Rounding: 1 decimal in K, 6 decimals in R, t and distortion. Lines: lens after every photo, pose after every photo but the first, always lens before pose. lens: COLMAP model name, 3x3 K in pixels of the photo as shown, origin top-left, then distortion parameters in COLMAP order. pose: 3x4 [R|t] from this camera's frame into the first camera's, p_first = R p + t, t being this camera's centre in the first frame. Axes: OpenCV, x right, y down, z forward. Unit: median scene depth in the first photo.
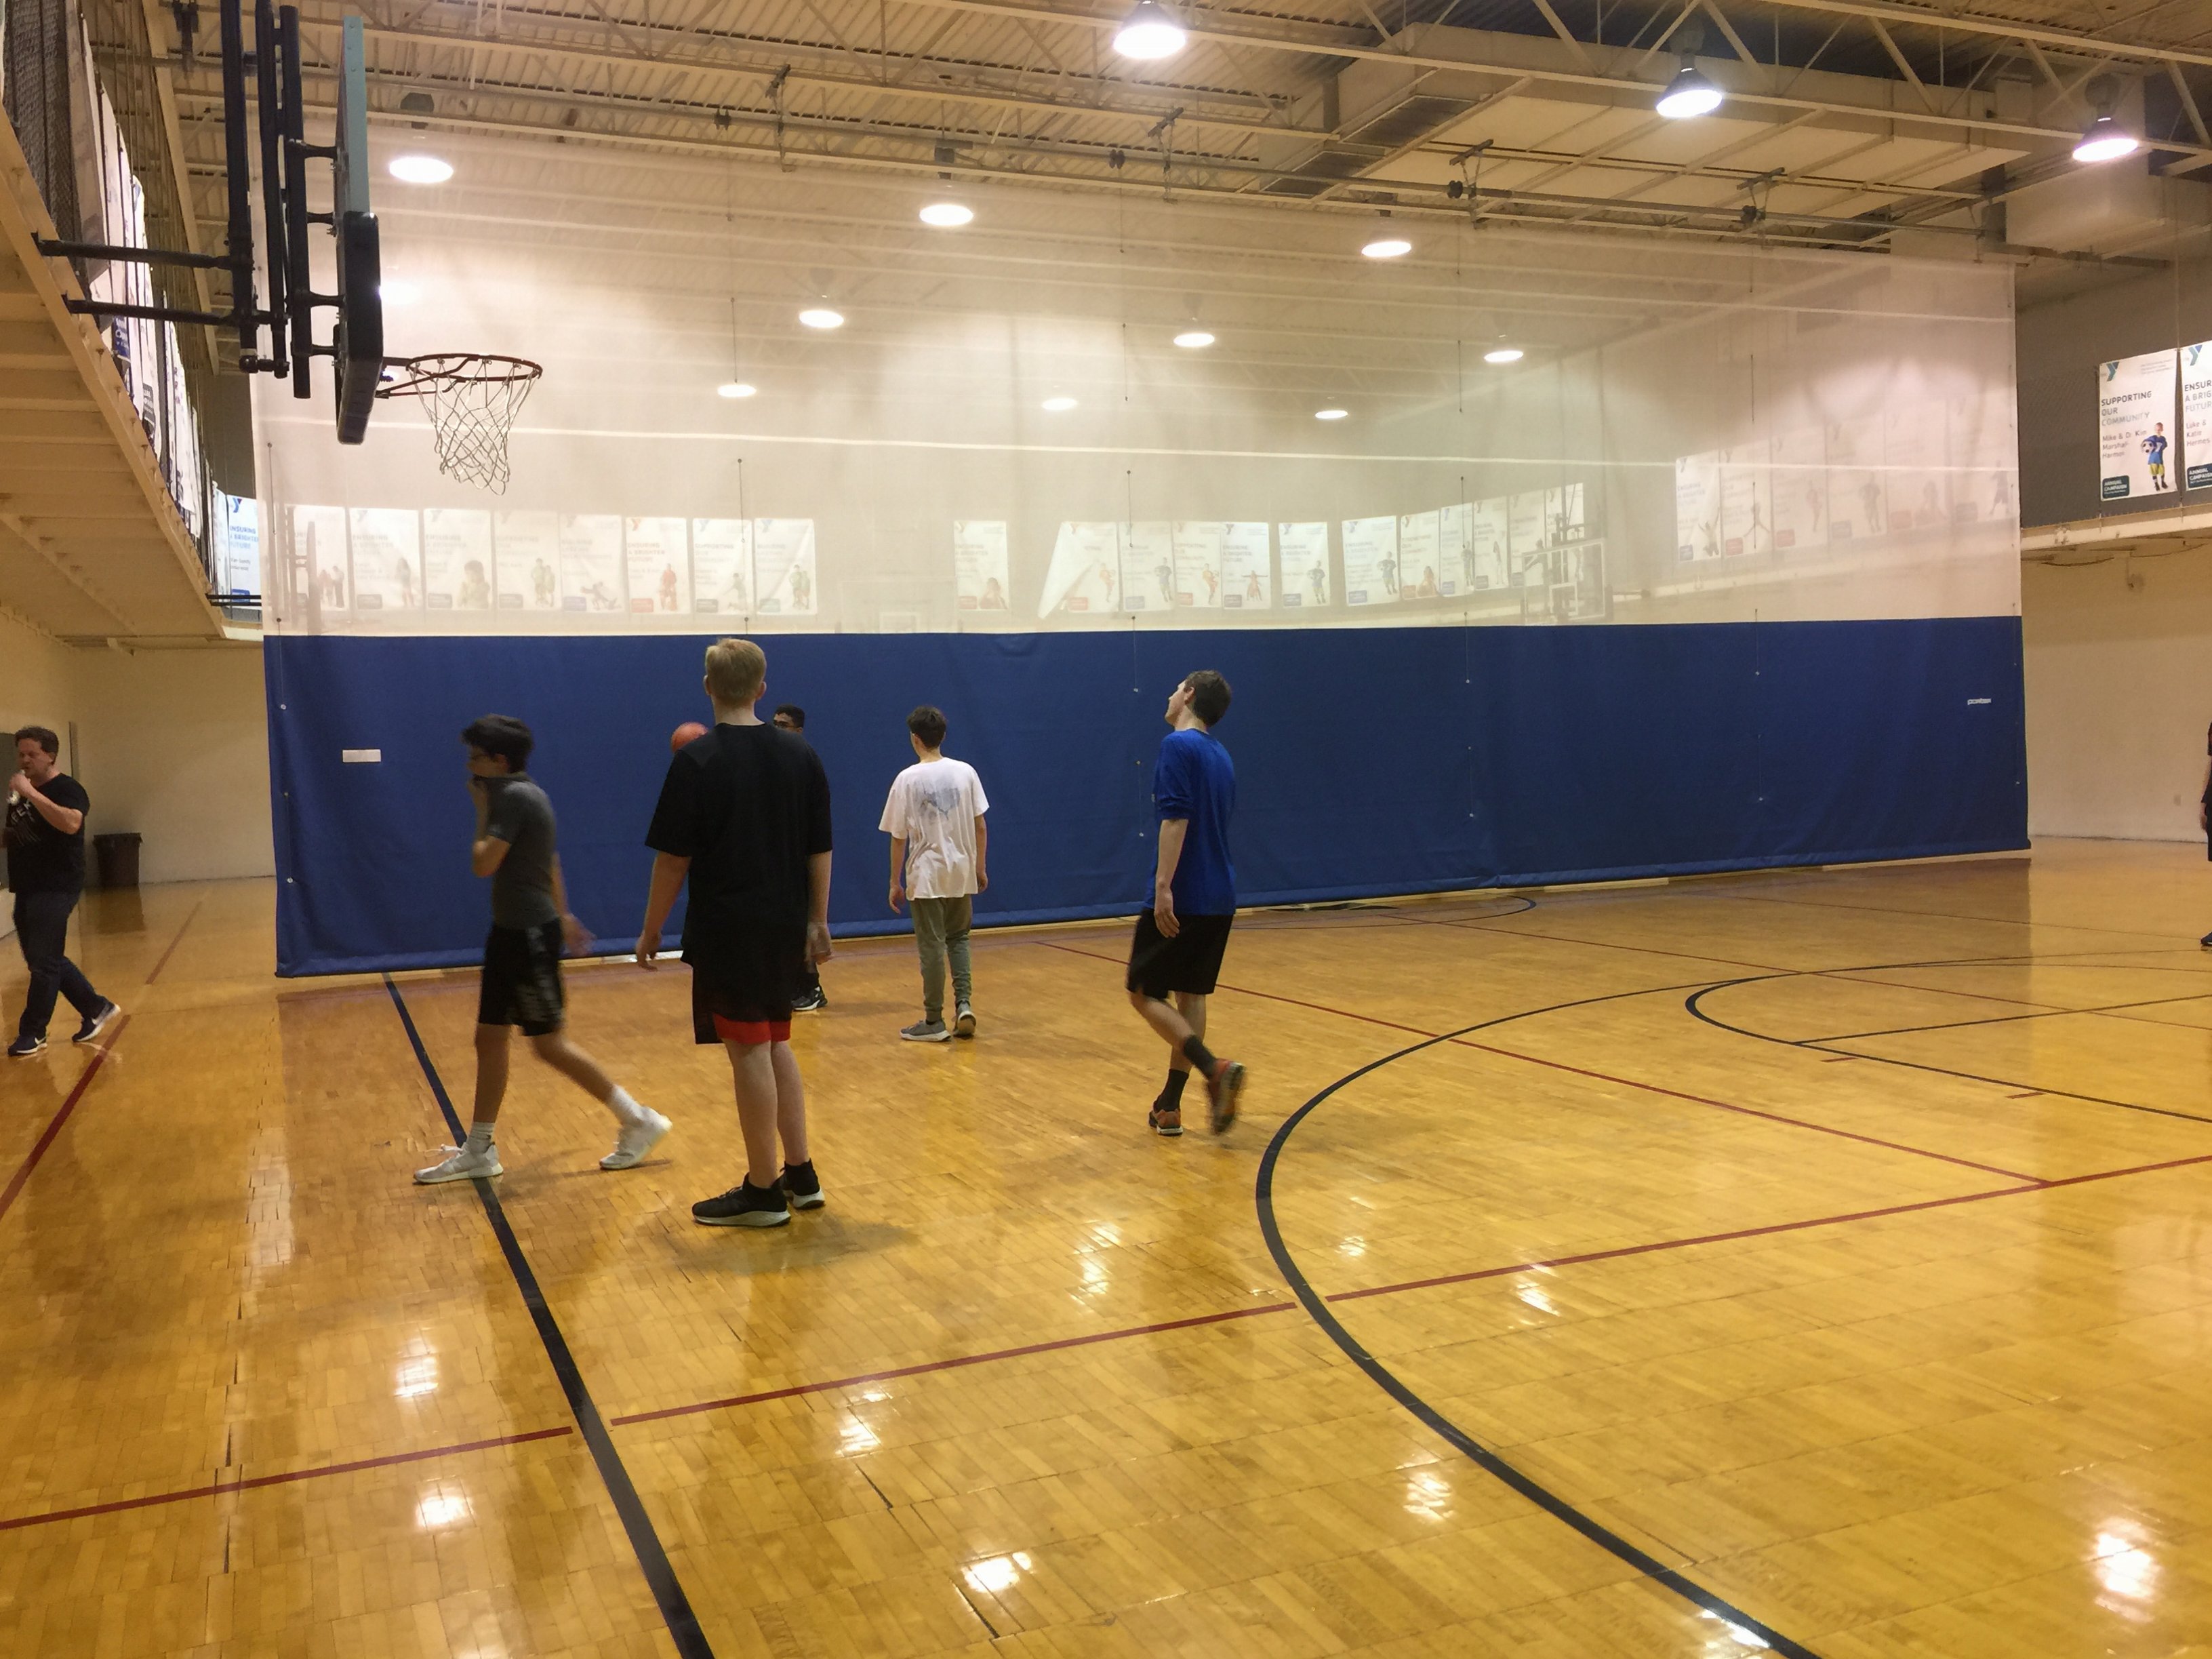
lens RADIAL K [[1885.5, 0, 1098.0], [0, 1885.5, 795.1], [0, 0, 1]] dist [0.083393, -0.115250]
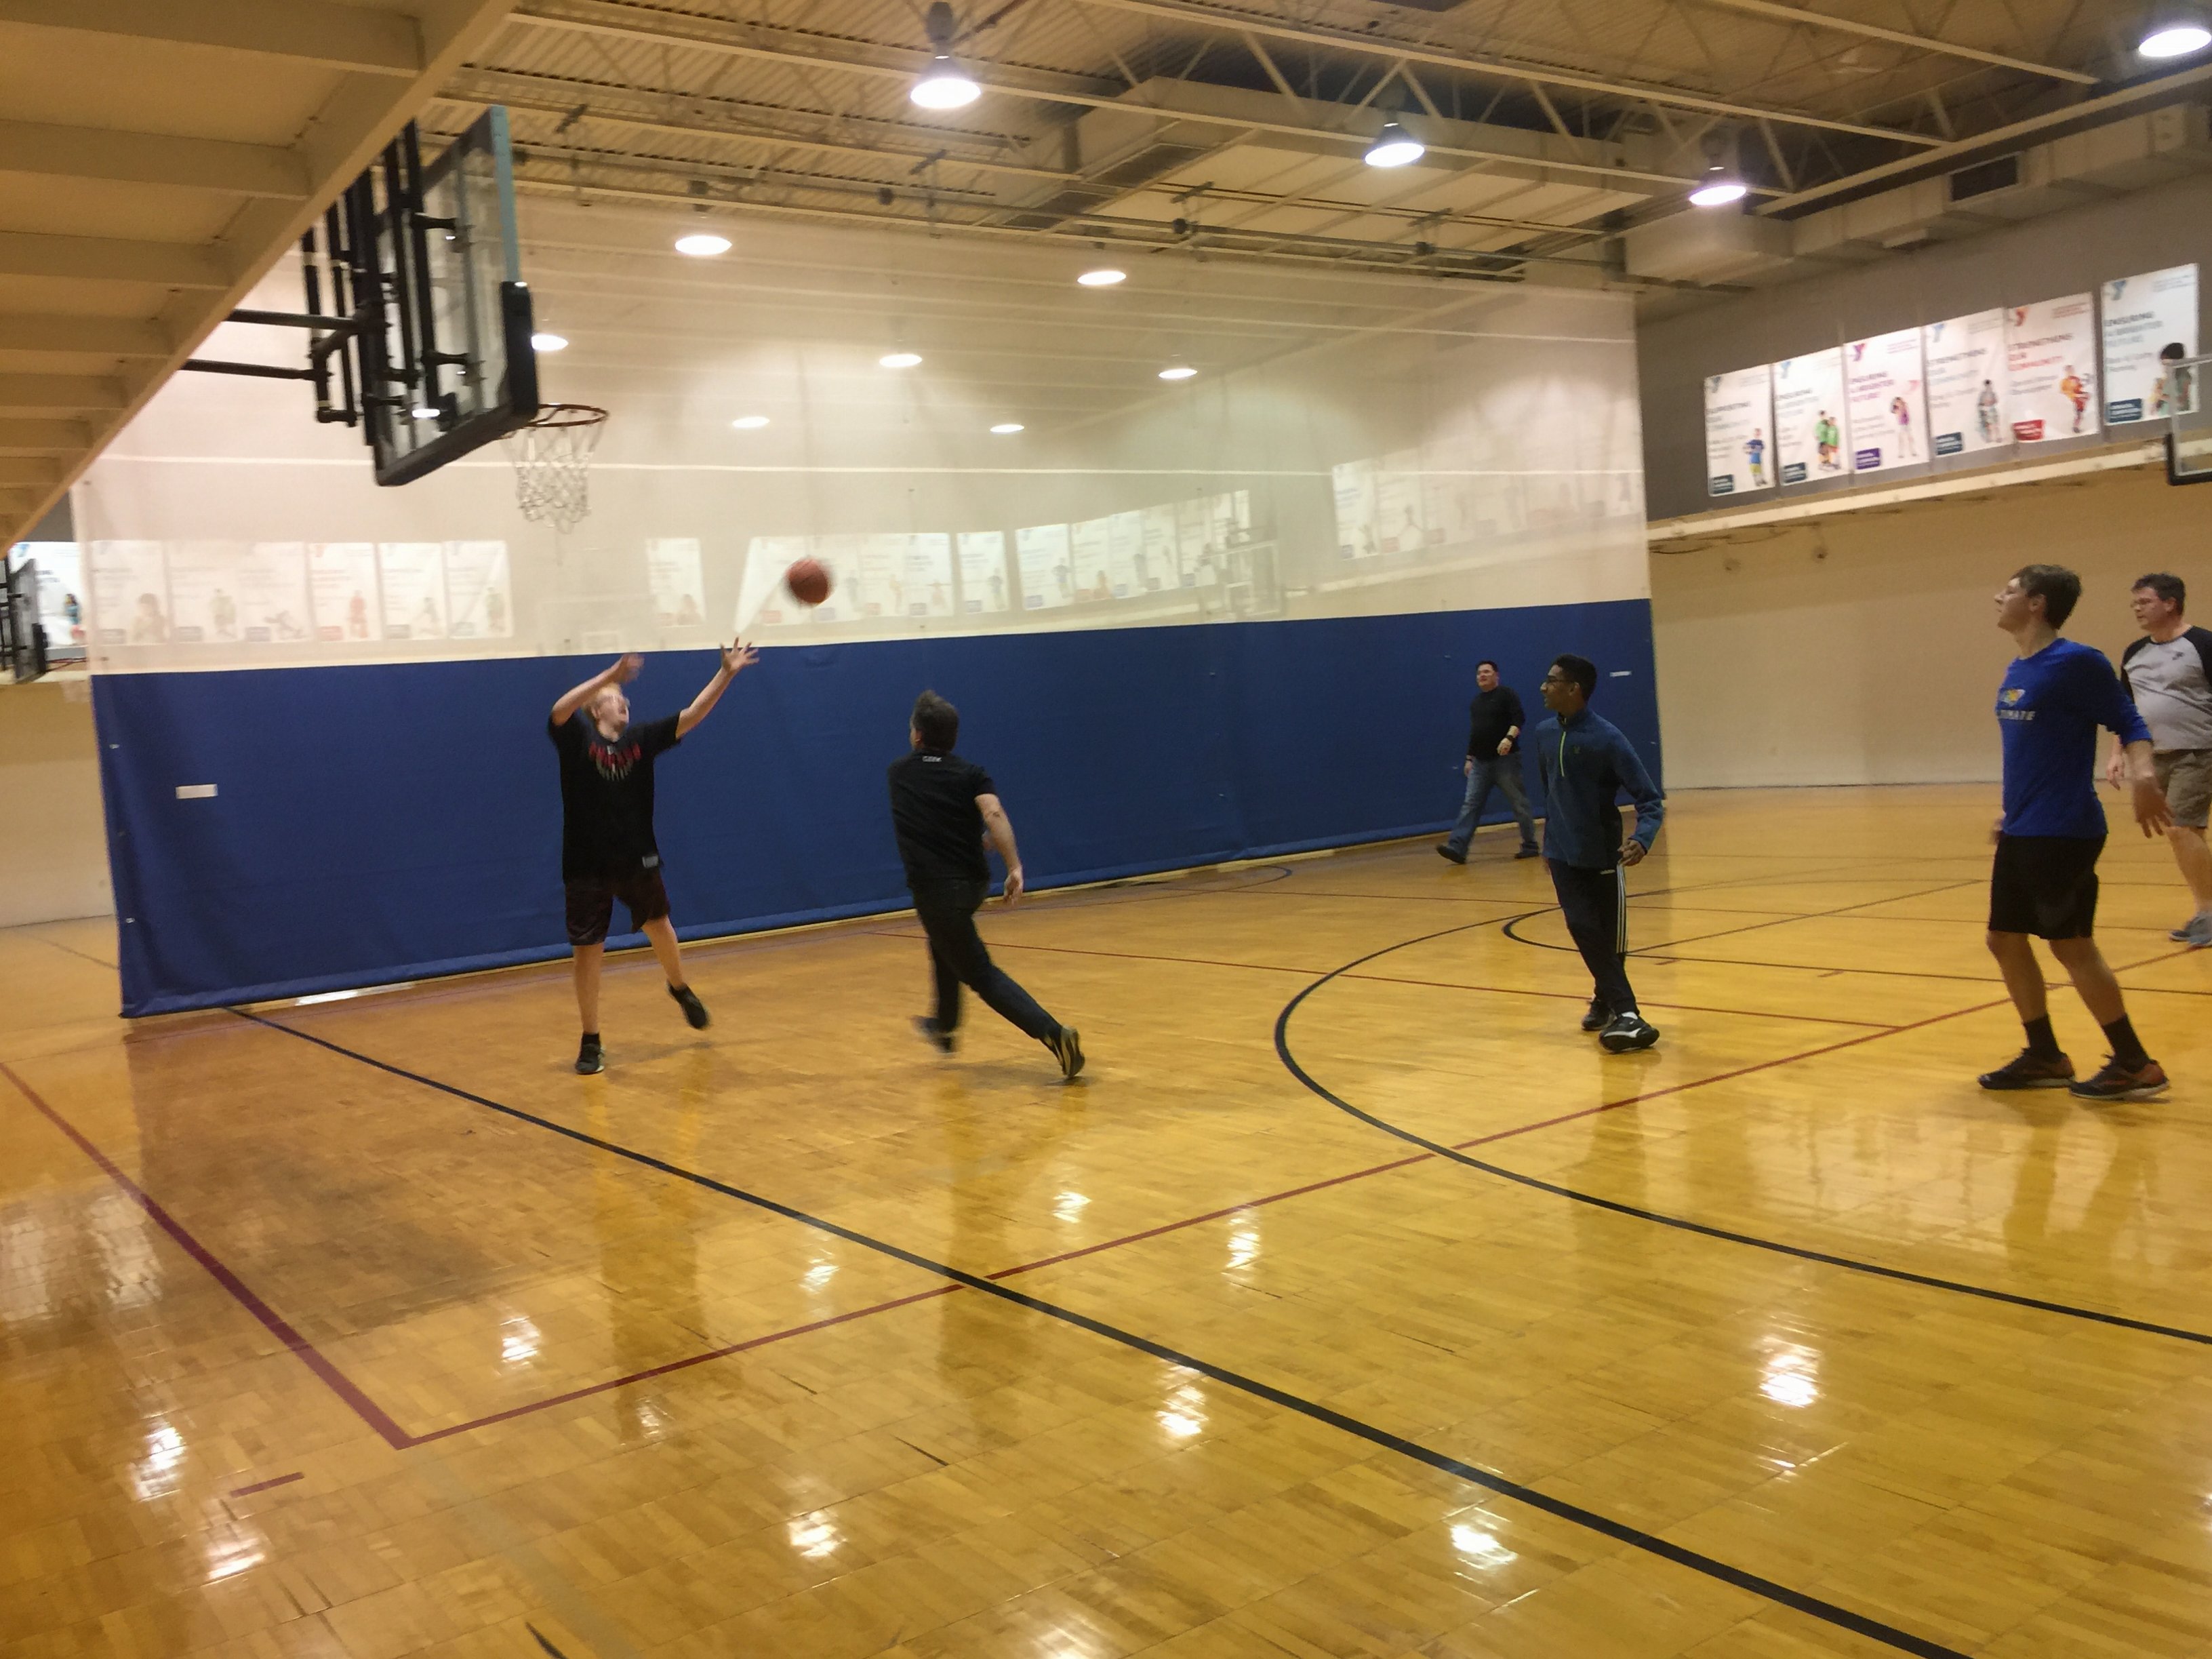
lens RADIAL K [[1885.5, 0, 1068.6], [0, 1885.5, 807.5], [0, 0, 1]] dist [0.083393, -0.115250]
pose [[0.978136, -0.055276, 0.200487, -0.091792], [0.054834, 0.998465, 0.007761, 0.003430], [-0.200608, 0.003402, 0.979666, -0.046670]]
